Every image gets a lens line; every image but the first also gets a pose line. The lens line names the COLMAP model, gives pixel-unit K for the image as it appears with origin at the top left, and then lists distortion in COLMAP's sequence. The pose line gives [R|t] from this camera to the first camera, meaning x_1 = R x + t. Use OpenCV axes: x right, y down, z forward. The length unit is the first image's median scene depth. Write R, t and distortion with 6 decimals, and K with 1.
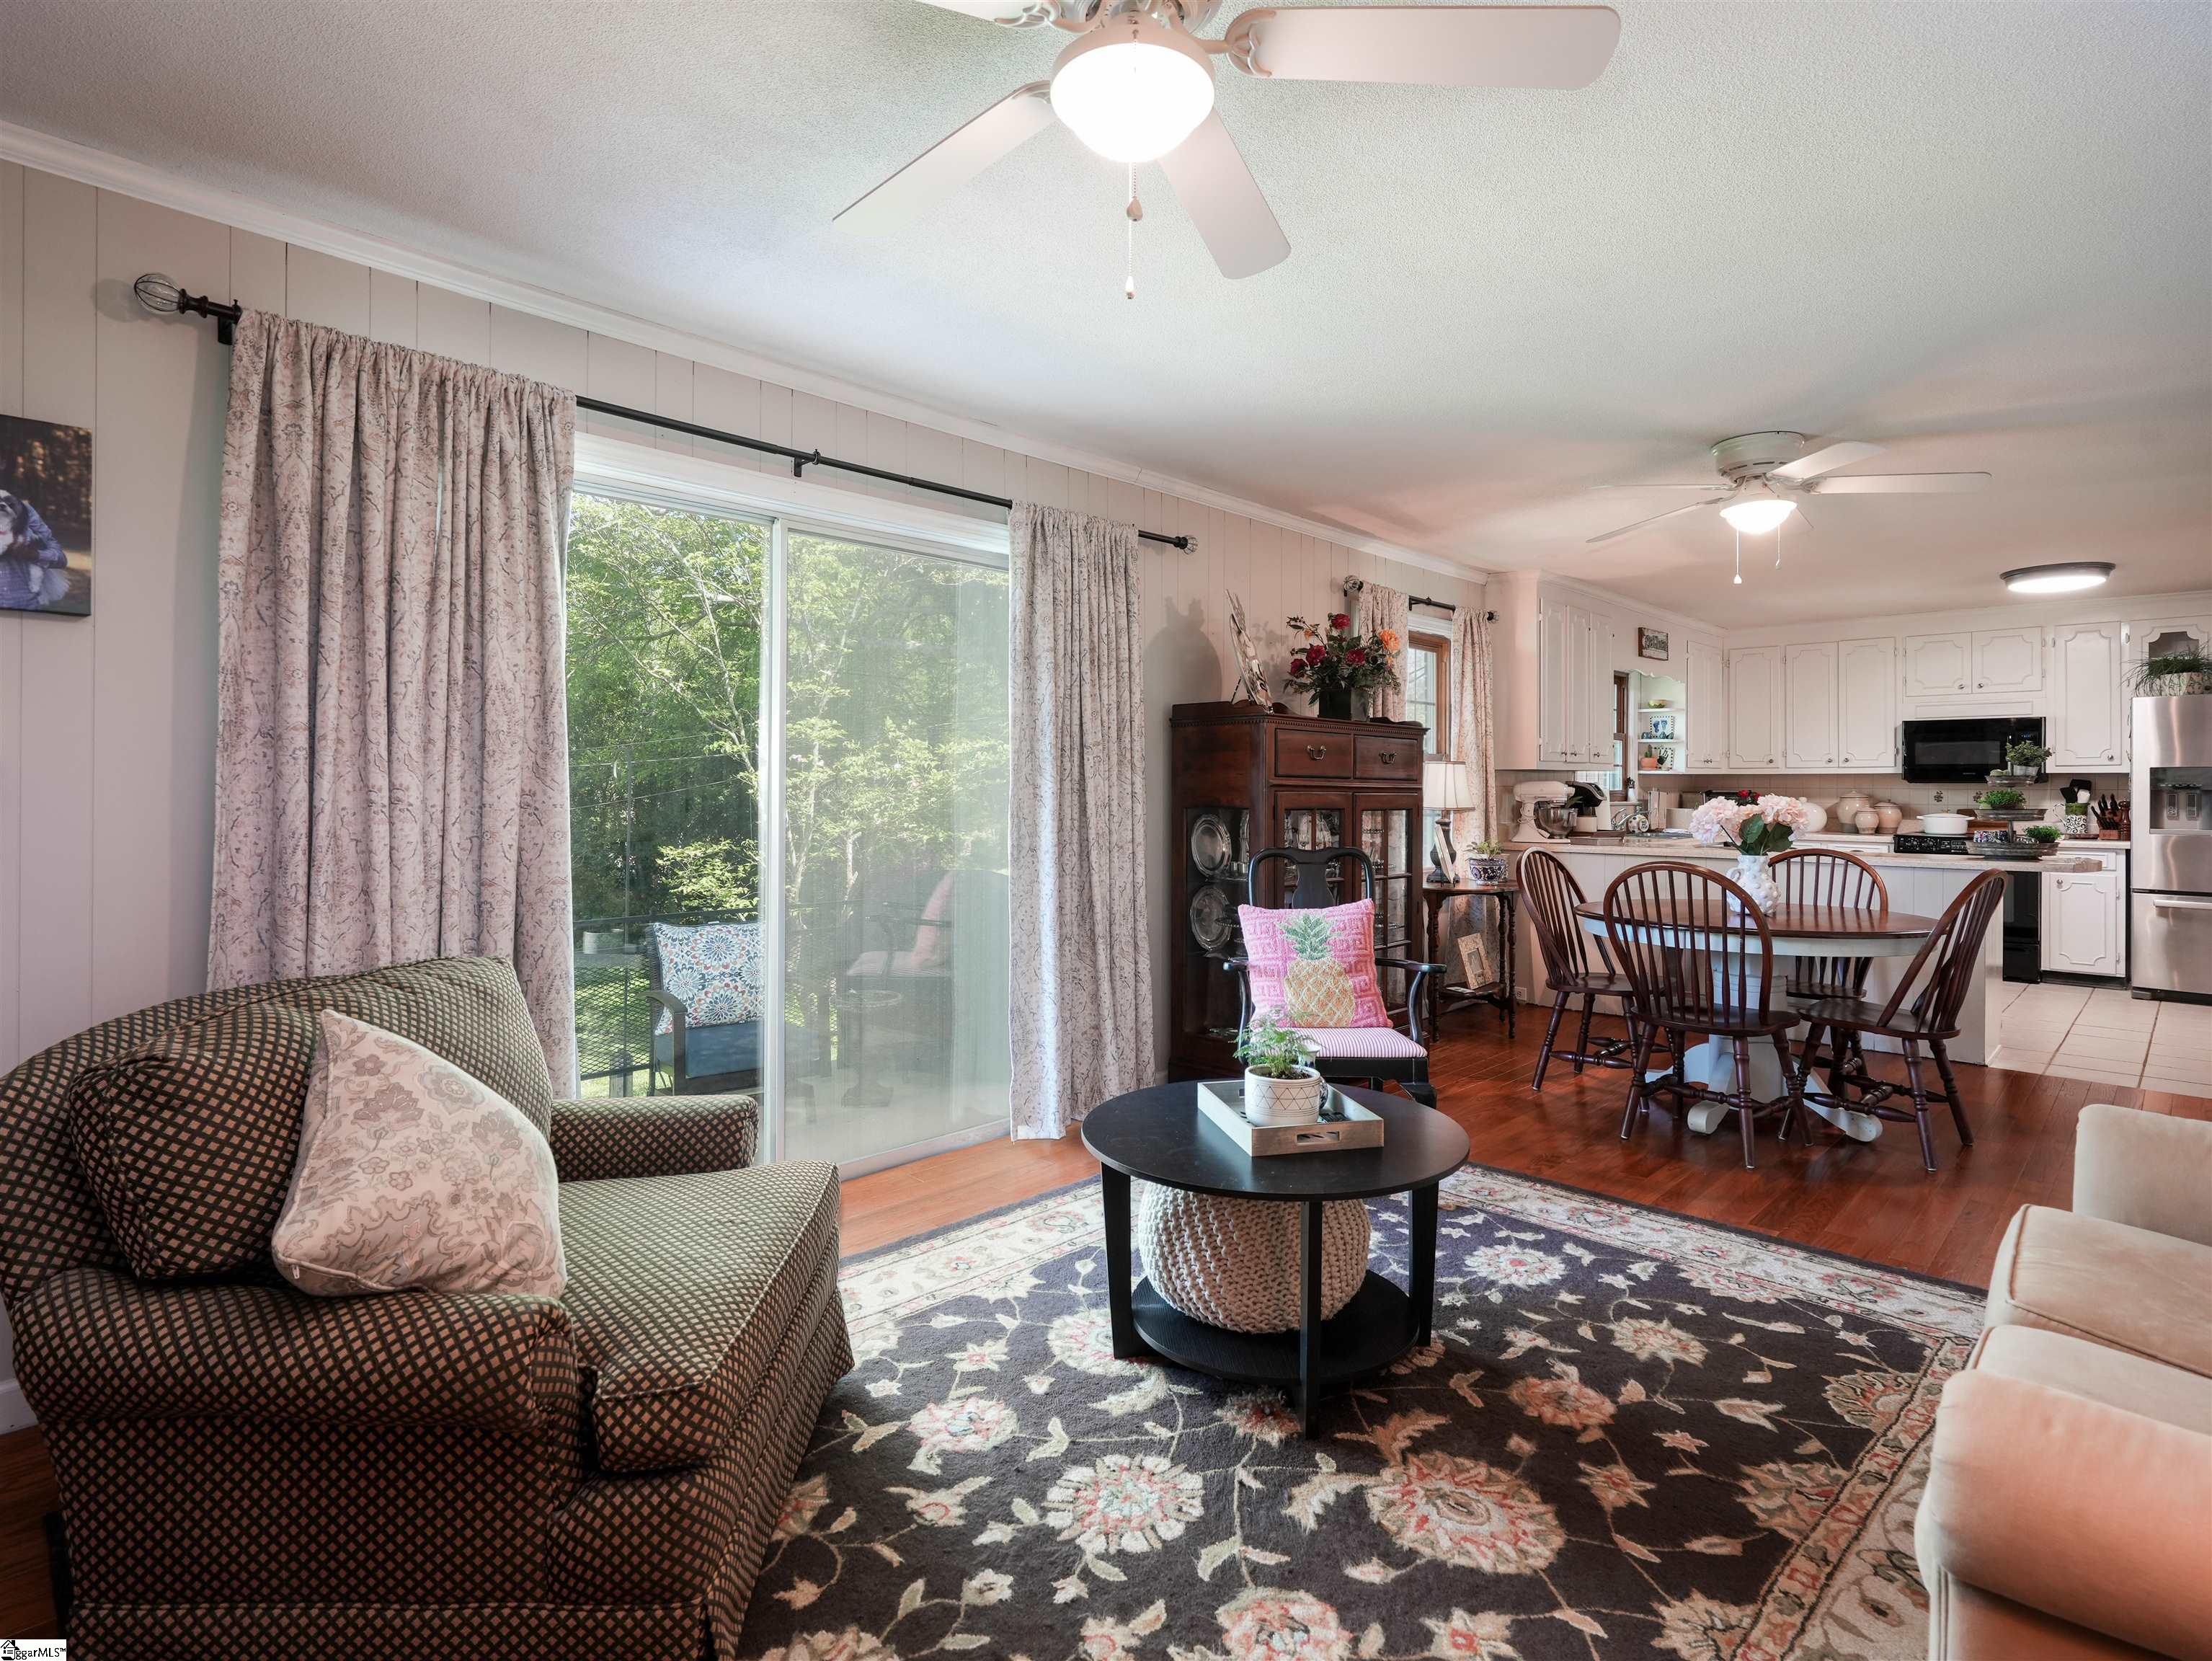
lens RADIAL K [[1145.7, 0, 1105.5], [0, 1145.7, 801.3], [0, 0, 1]] dist [-0.002268, 0.001965]
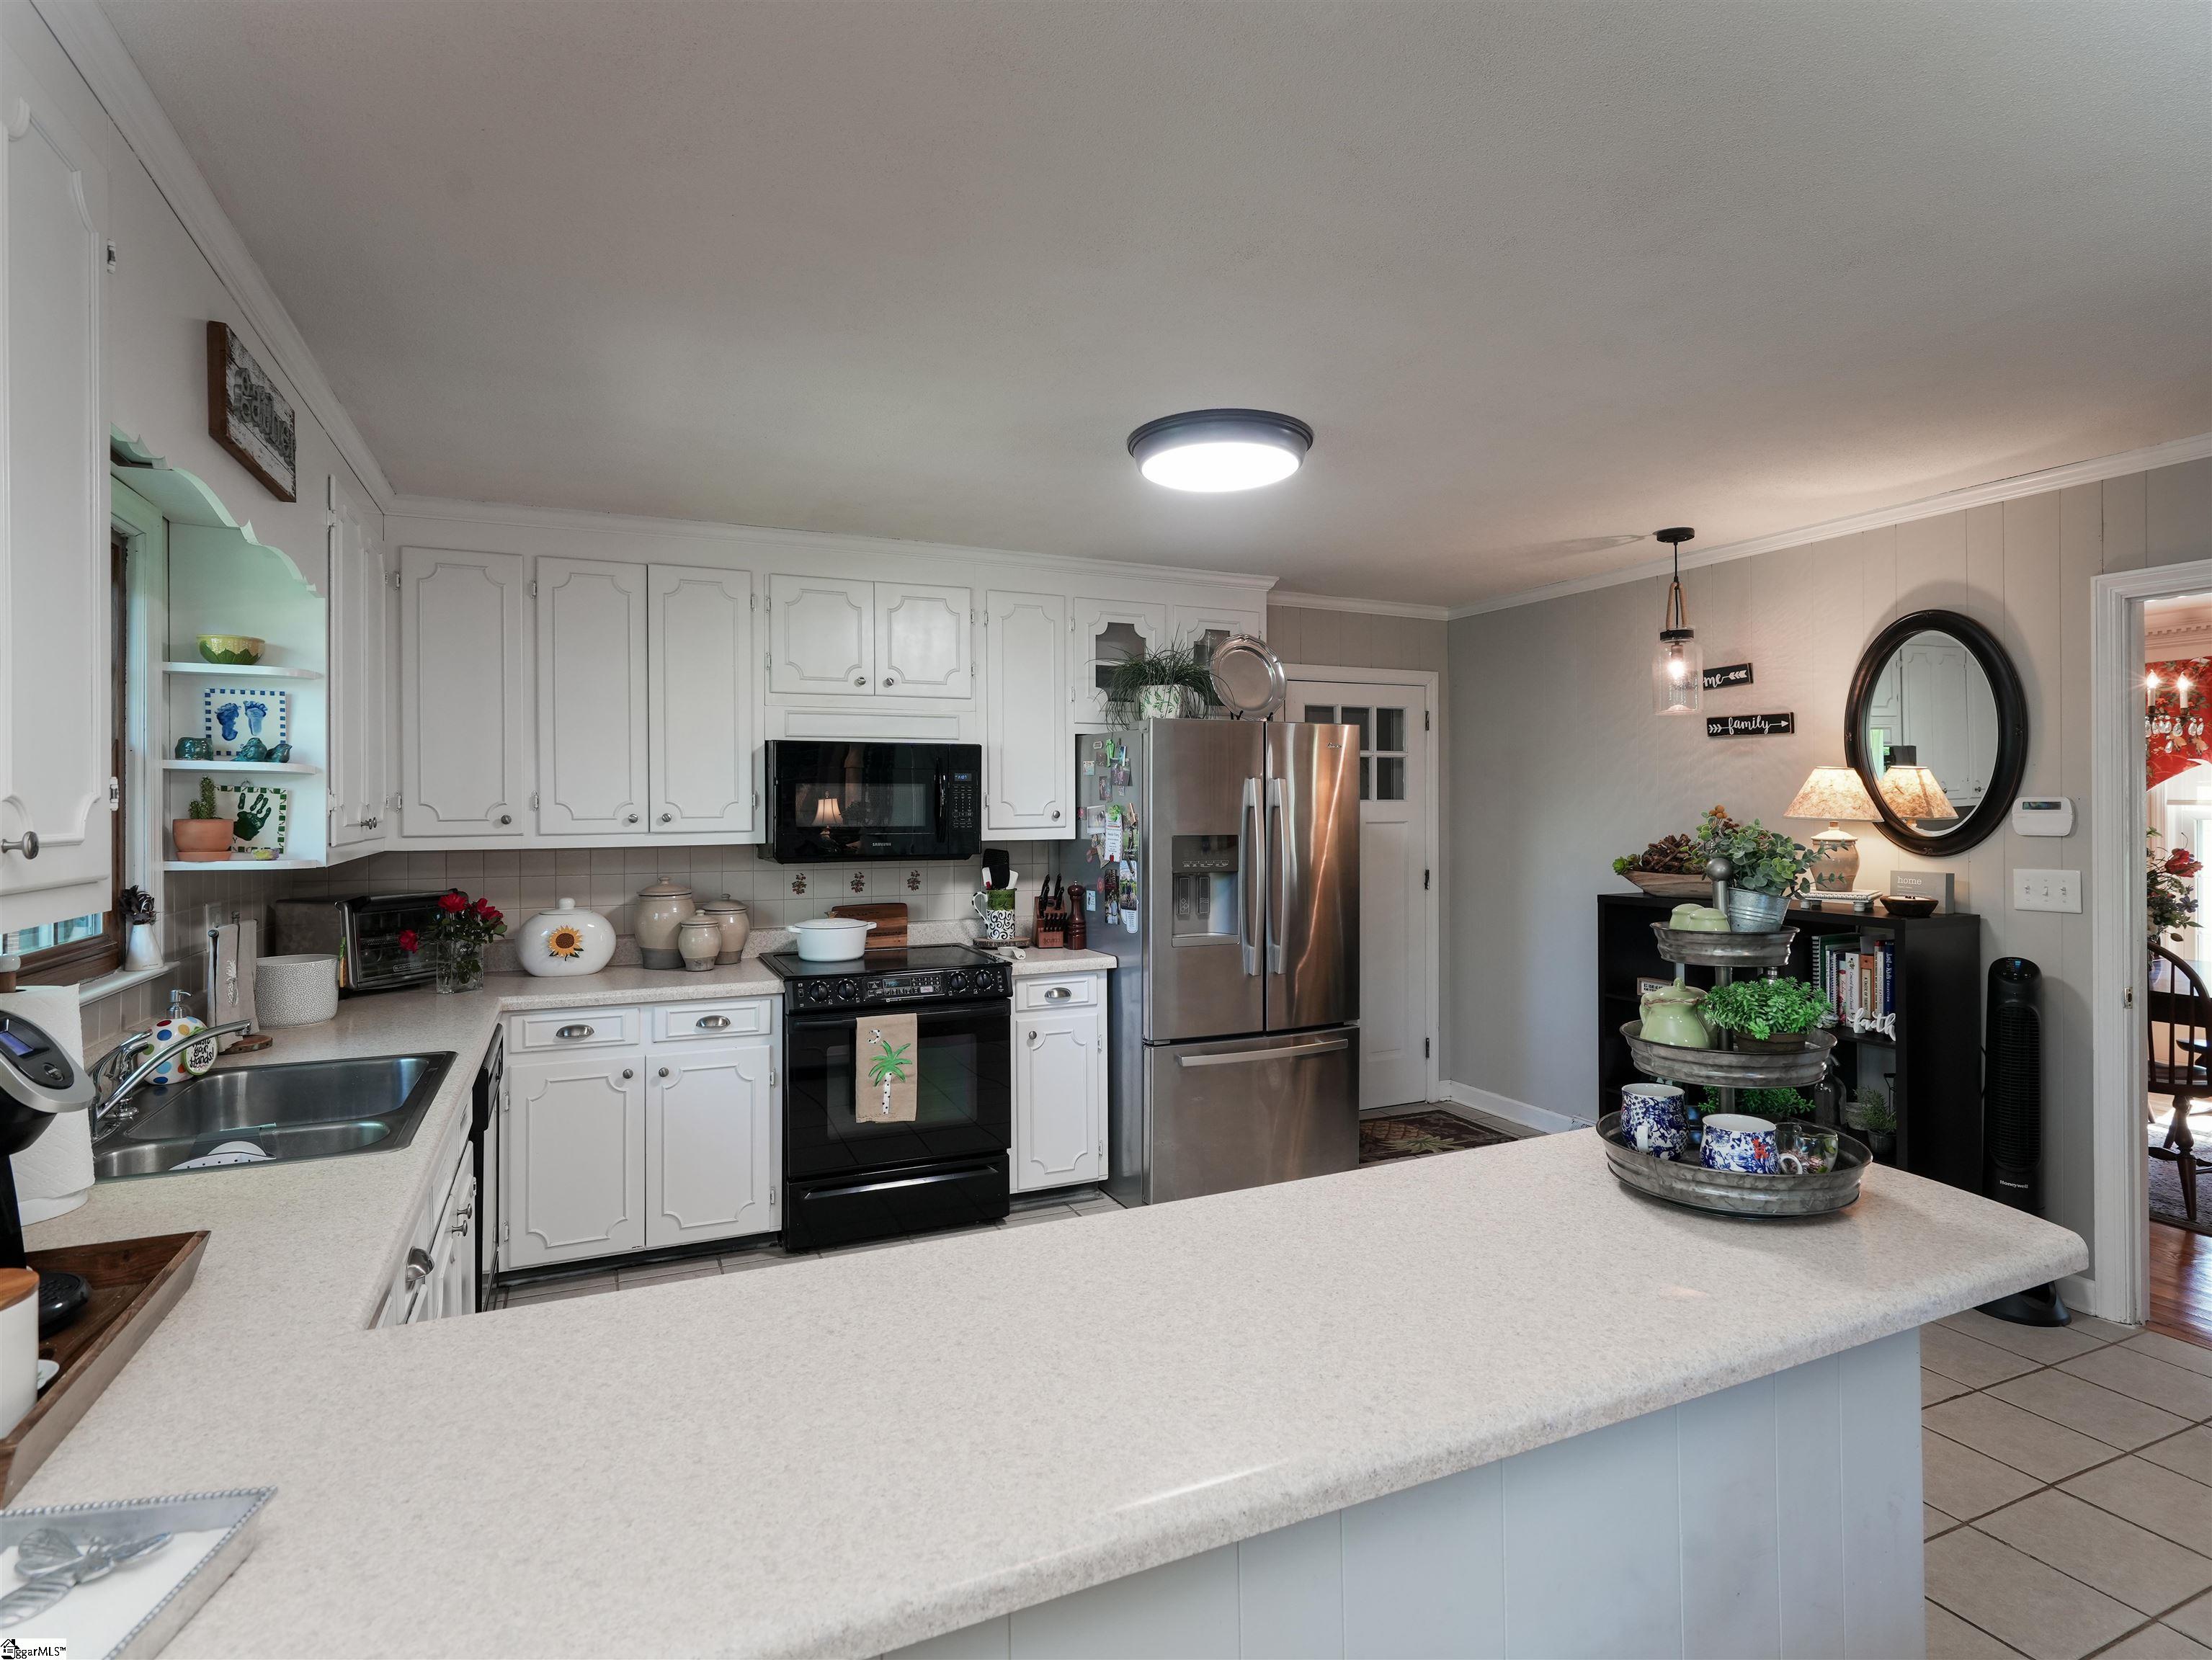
lens RADIAL K [[1145.5, 0, 1105.5], [0, 1145.5, 800.8], [0, 0, 1]] dist [-0.002268, 0.001965]
pose [[0.364981, -0.001855, 0.931013, 0.306153], [0.017274, 0.999839, -0.004779, -0.041741], [-0.930855, 0.017827, 0.364955, 0.735562]]
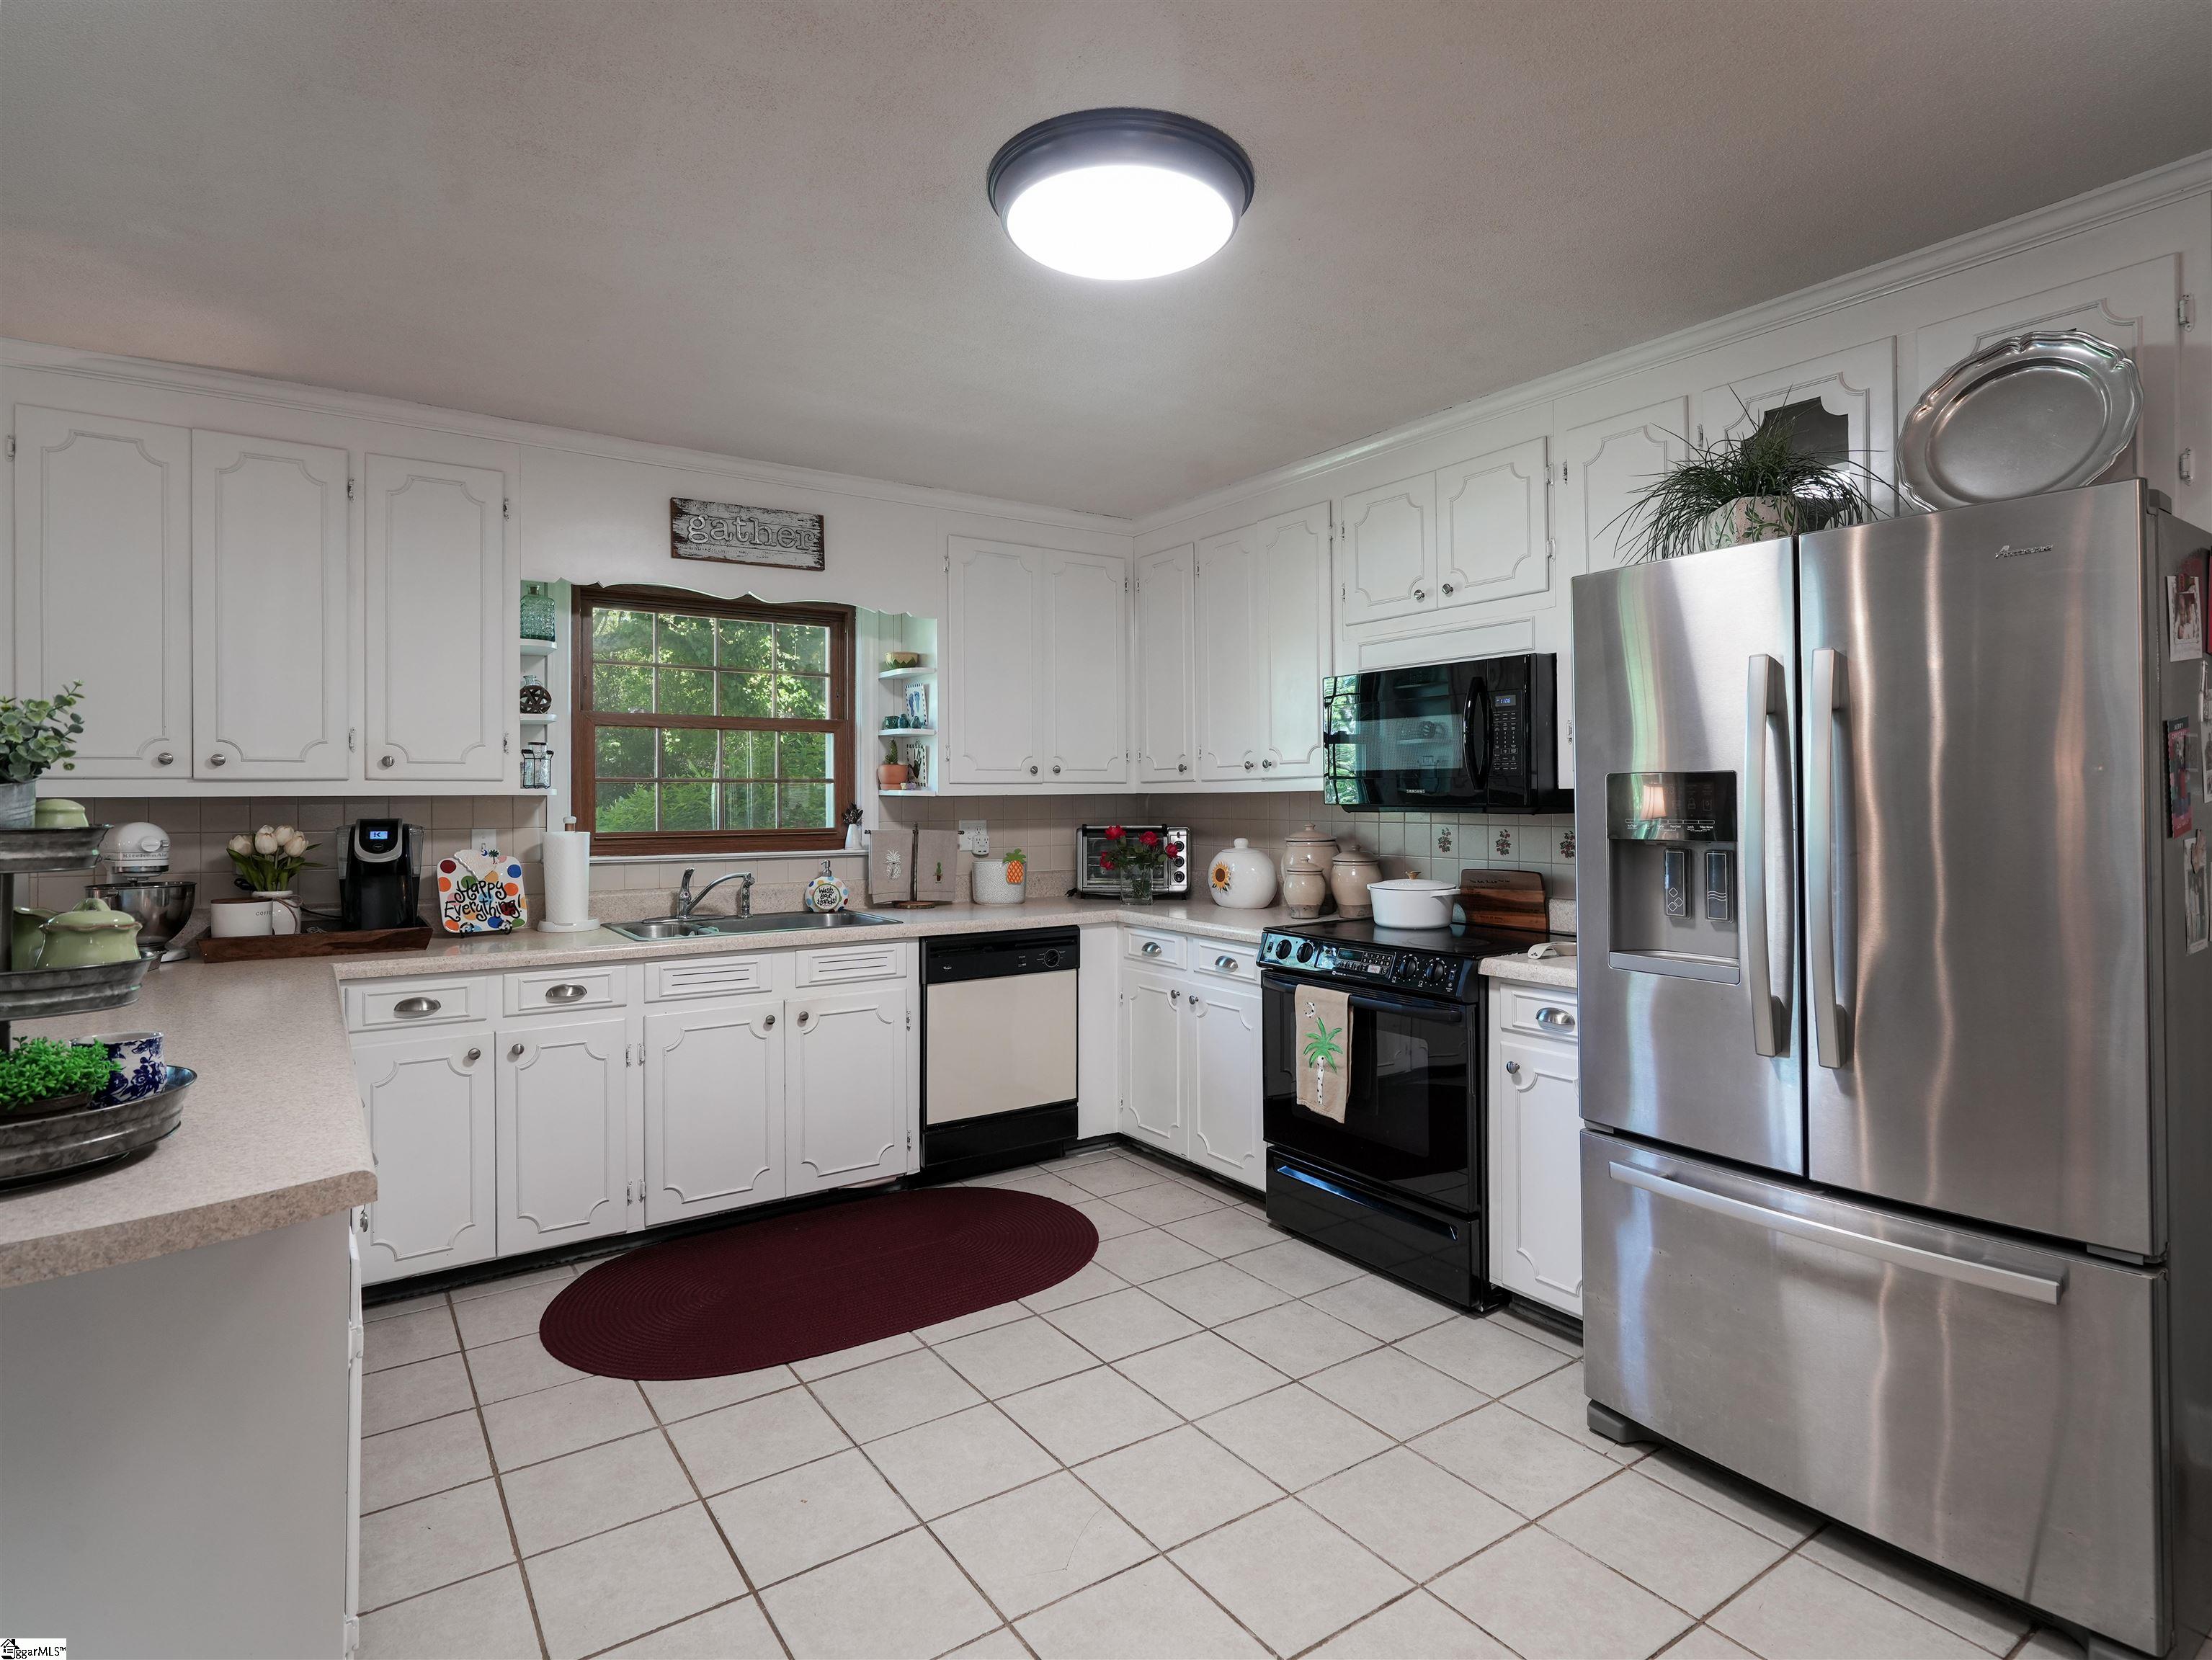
lens RADIAL K [[1145.5, 0, 1105.5], [0, 1145.5, 800.8], [0, 0, 1]] dist [-0.002268, 0.001965]
pose [[0.979143, -0.007763, -0.203025, 0.755825], [0.005309, 0.999906, -0.012628, -0.016317], [0.203104, 0.011287, 0.979092, 0.570882]]
